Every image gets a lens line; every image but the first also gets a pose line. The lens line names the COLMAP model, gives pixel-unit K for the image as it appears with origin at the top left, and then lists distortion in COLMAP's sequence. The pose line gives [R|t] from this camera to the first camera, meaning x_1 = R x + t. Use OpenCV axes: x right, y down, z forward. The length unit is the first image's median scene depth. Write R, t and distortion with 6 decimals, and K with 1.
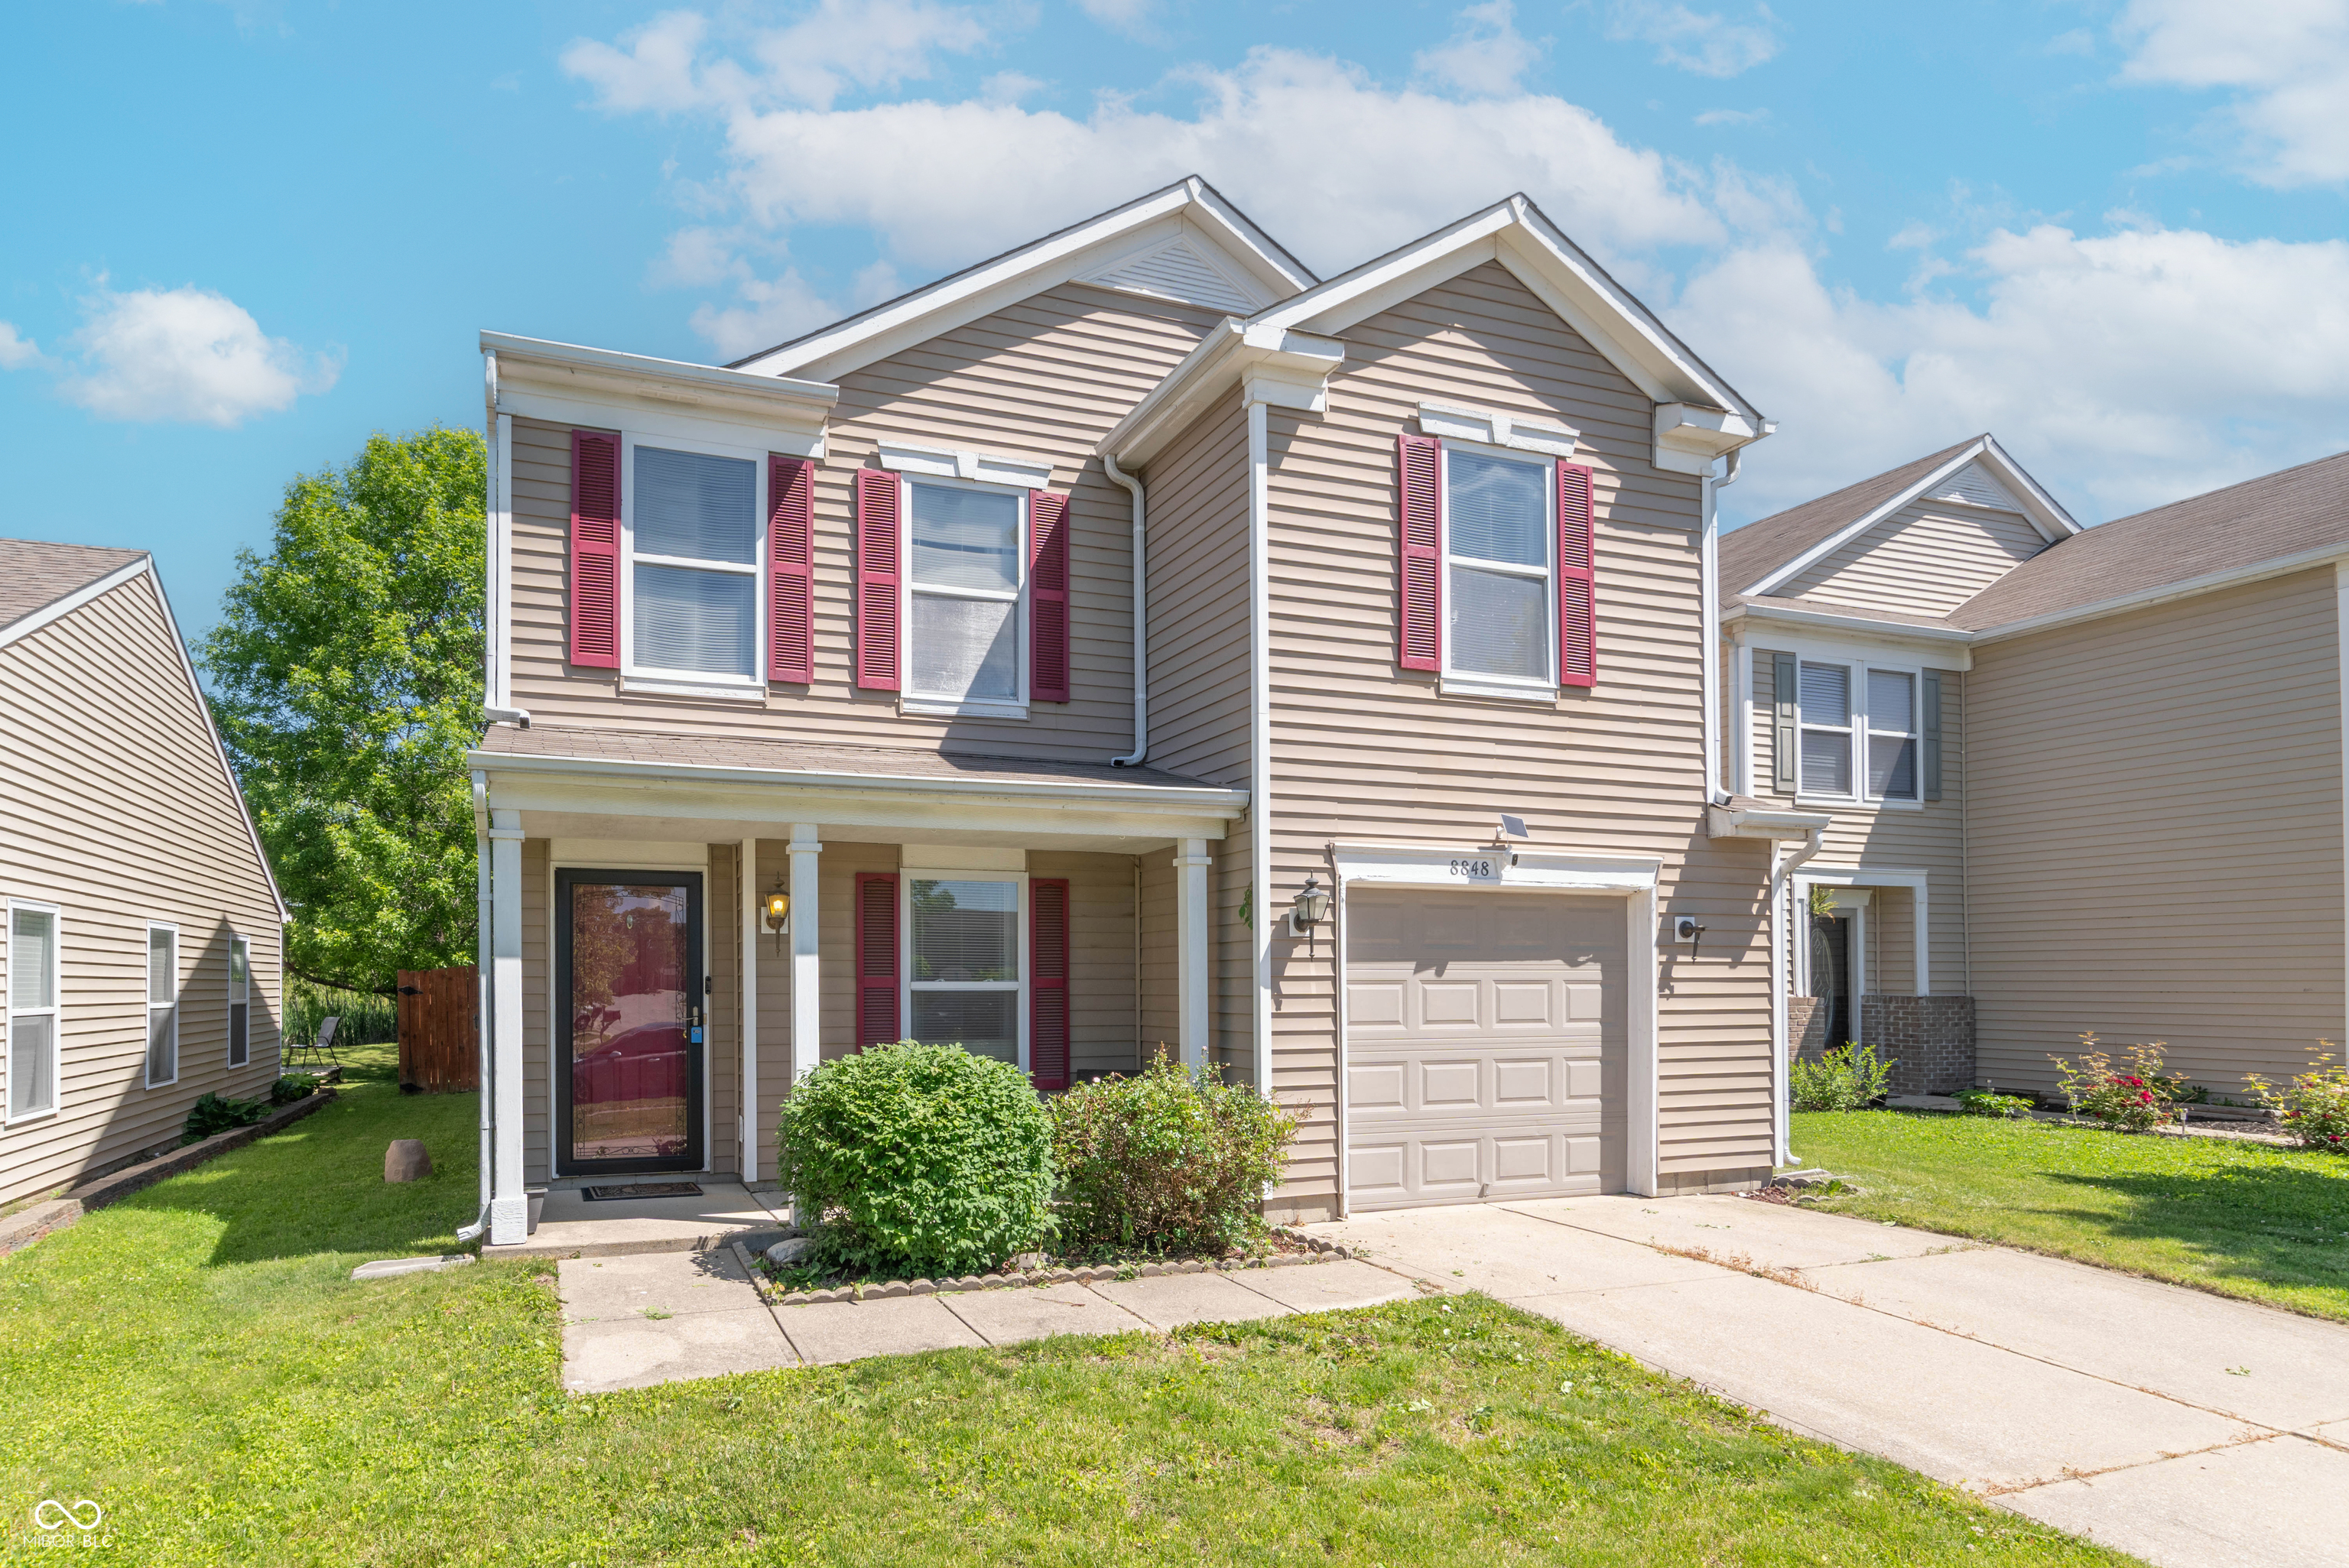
lens RADIAL K [[1243.5, 0, 1174.5], [0, 1243.5, 784.0], [0, 0, 1]] dist [-0.004824, -0.000522]
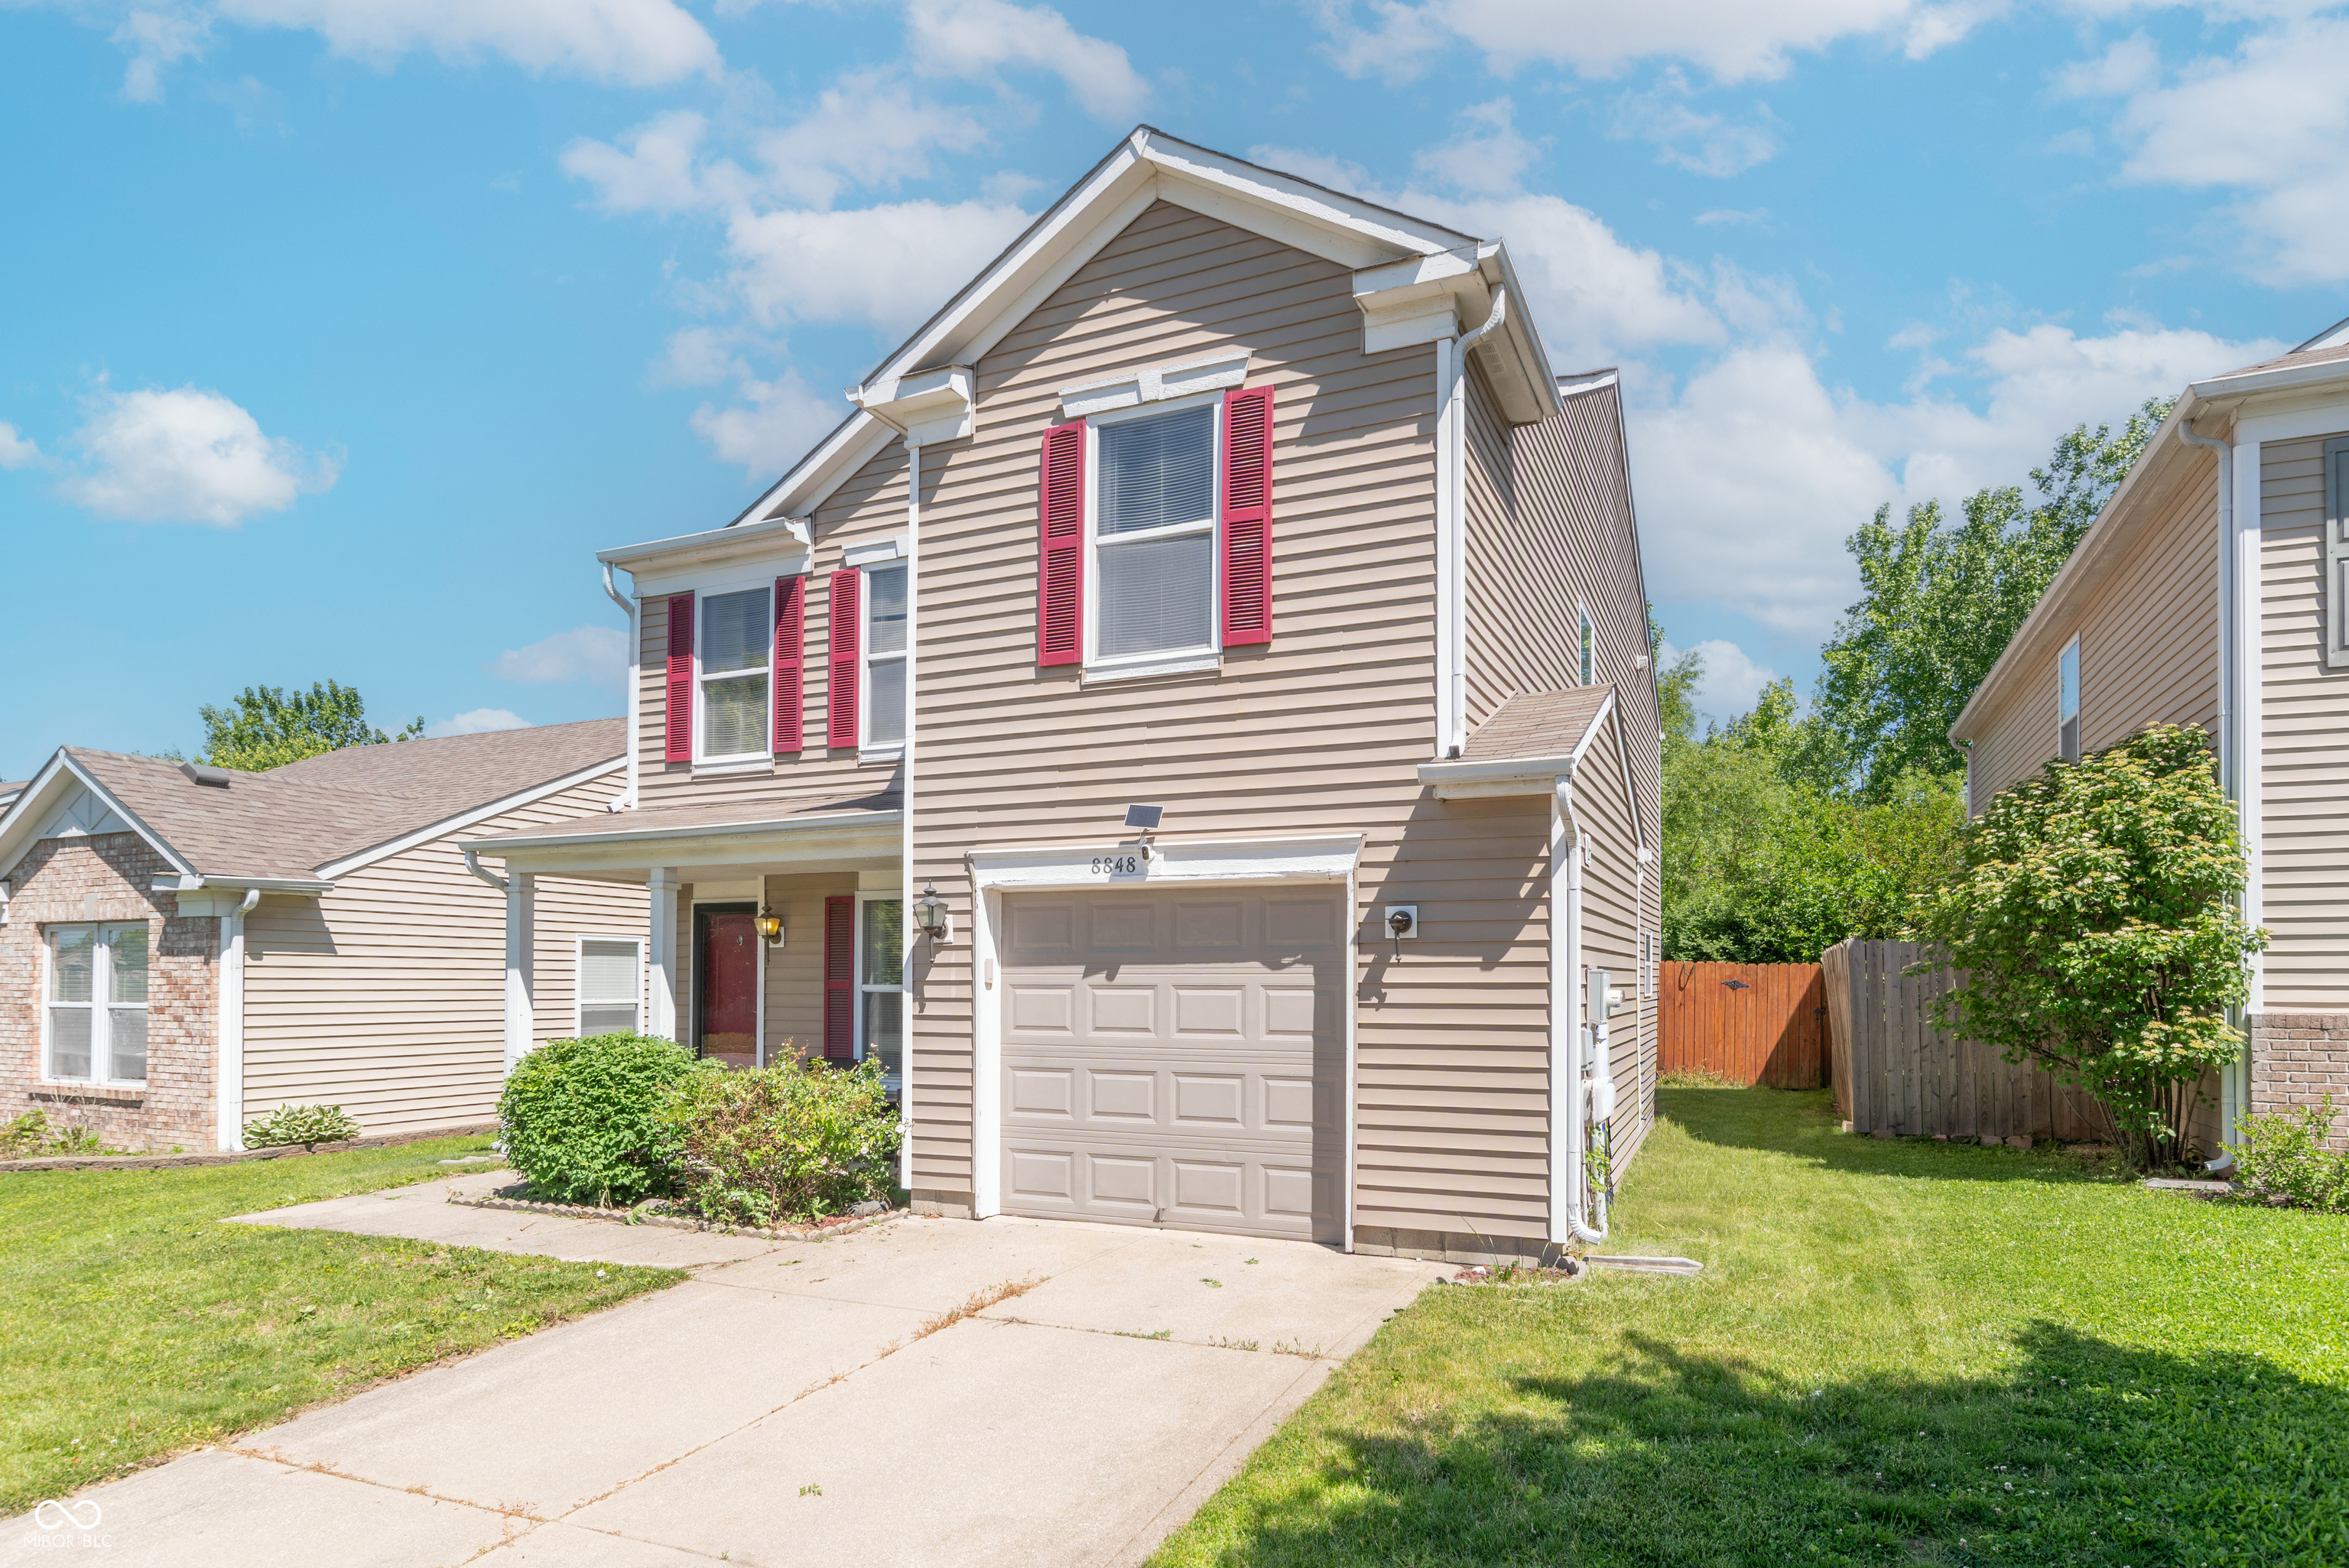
lens RADIAL K [[1257.3, 0, 1173.9], [0, 1257.3, 769.6], [0, 0, 1]] dist [-0.006824, 0.000010]
pose [[0.723765, -0.113455, -0.680655, 0.876340], [0.106533, 0.992937, -0.052227, 0.047883], [0.681773, -0.034712, 0.730740, 0.323253]]
